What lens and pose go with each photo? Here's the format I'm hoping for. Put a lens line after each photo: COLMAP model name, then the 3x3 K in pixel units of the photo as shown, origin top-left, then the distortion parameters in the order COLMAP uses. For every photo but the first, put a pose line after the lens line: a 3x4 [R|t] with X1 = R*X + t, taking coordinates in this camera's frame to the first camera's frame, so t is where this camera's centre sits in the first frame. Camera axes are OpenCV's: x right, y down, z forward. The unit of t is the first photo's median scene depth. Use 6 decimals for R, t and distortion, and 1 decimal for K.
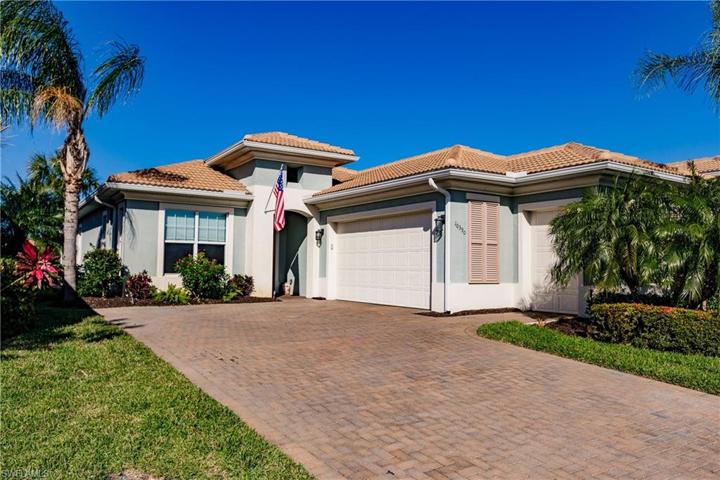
lens RADIAL K [[536.7, 0, 360.1], [0, 536.7, 241.0], [0, 0, 1]] dist [-0.007799, -0.002043]
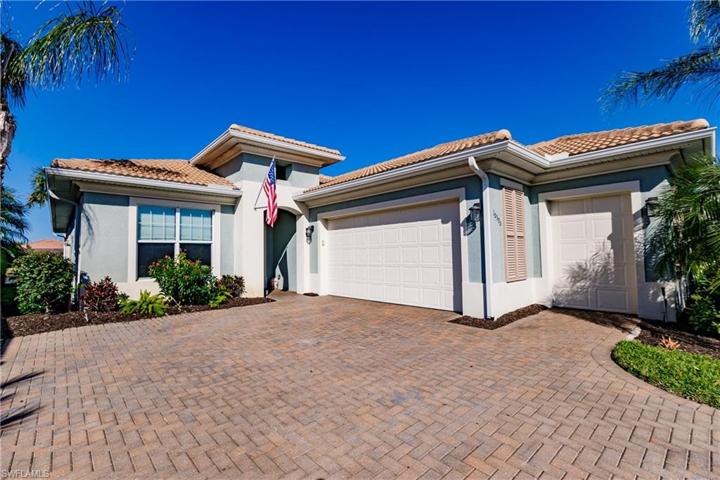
lens RADIAL K [[330.1, 0, 358.2], [0, 330.1, 238.8], [0, 0, 1]] dist [0.005721, 0.000968]
pose [[0.987149, -0.021207, 0.158388, -0.095001], [0.020766, 0.999775, 0.004440, 0.001462], [-0.158446, -0.001093, 0.987367, 0.412988]]
